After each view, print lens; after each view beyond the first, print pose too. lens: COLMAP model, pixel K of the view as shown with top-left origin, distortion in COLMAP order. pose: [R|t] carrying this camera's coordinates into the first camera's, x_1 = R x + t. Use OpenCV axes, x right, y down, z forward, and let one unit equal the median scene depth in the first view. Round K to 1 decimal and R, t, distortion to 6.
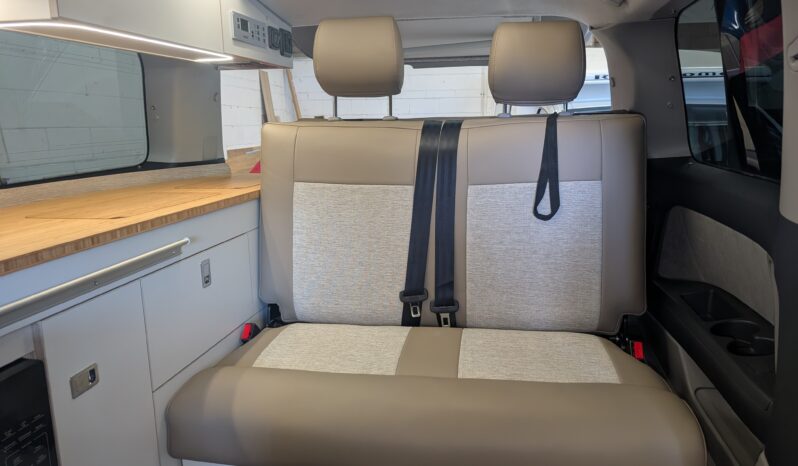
lens RADIAL K [[571.9, 0, 399.0], [0, 571.9, 233.0], [0, 0, 1]] dist [0.033994, 0.001311]
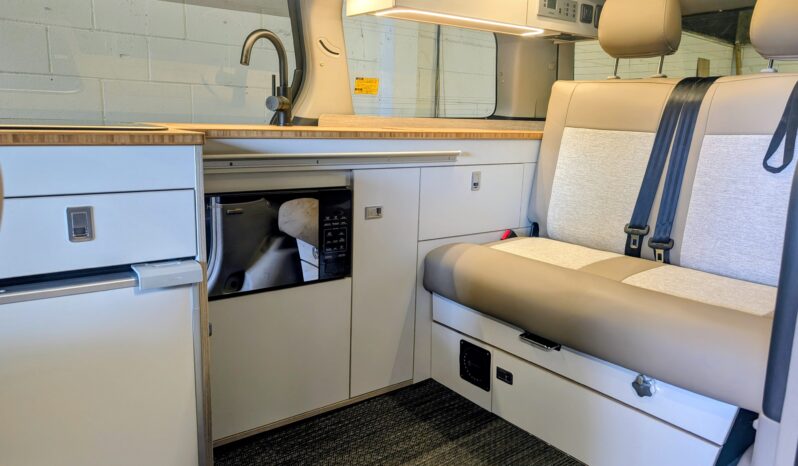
lens RADIAL K [[583.3, 0, 399.0], [0, 583.3, 233.0], [0, 0, 1]] dist [-0.005803, -0.003364]
pose [[0.727243, 0.169266, -0.665182, 0.455708], [-0.168140, 0.983521, 0.066445, 0.119104], [0.665467, 0.063522, 0.743719, -0.172484]]
